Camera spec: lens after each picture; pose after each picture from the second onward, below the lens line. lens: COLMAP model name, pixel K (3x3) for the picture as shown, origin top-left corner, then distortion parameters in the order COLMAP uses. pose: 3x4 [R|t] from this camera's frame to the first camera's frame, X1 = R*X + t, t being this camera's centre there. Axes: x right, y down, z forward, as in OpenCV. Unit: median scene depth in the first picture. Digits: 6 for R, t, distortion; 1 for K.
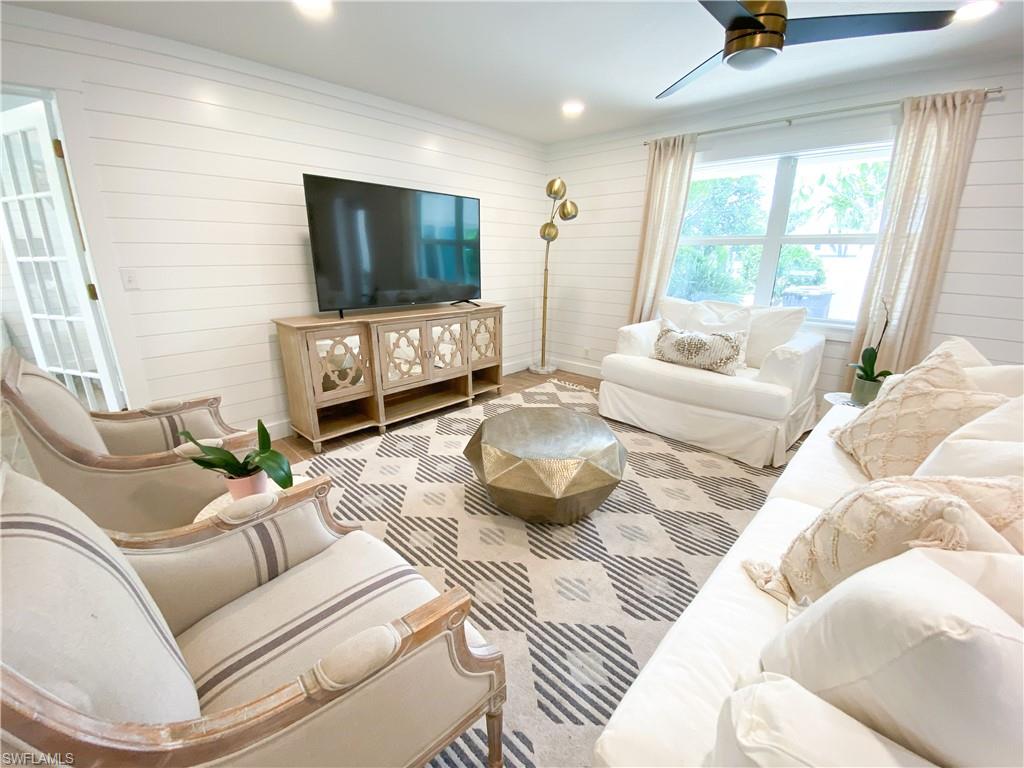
lens RADIAL K [[421.4, 0, 442.4], [0, 421.4, 332.0], [0, 0, 1]] dist [-0.000023, -0.000057]
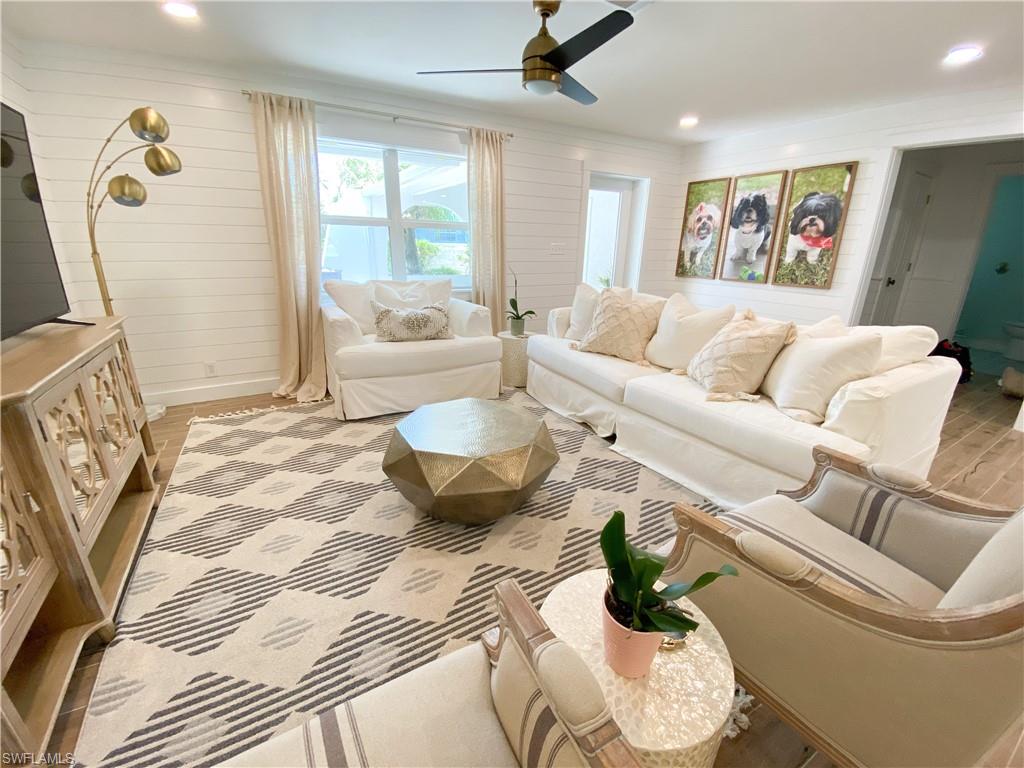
lens RADIAL K [[429.5, 0, 512.0], [0, 429.5, 384.0], [0, 0, 1]] dist [-0.002925, -0.000319]
pose [[0.205195, -0.319326, 0.925162, -0.356364], [0.172309, 0.942299, 0.287024, -0.075069], [-0.963434, 0.100518, 0.248378, 0.385277]]
